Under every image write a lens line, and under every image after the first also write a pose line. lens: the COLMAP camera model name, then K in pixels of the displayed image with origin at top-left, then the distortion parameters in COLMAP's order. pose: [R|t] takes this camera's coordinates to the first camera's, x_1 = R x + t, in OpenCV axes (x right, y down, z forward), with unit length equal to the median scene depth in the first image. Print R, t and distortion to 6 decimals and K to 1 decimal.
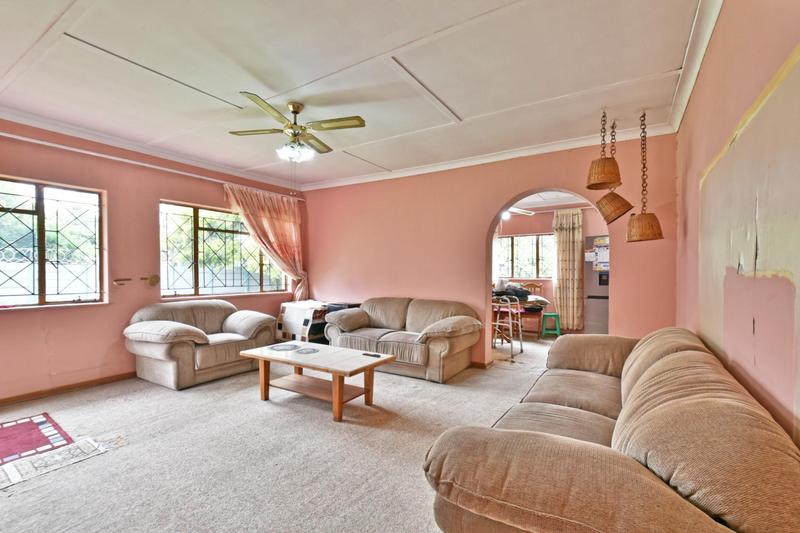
lens RADIAL K [[360.5, 0, 396.5], [0, 360.5, 271.1], [0, 0, 1]] dist [0.000296, -0.000045]
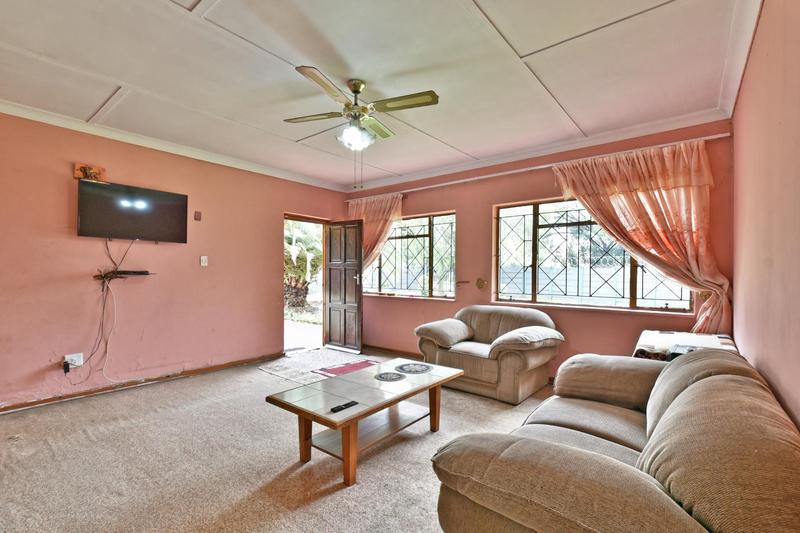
lens RADIAL K [[360.5, 0, 398.7], [0, 360.5, 269.8], [0, 0, 1]] dist [0.000296, -0.000045]
pose [[-0.114207, -0.018993, -0.993275, 0.355592], [-0.010724, 0.999783, -0.017884, 0.005539], [0.993399, 0.008609, -0.114386, 0.753994]]
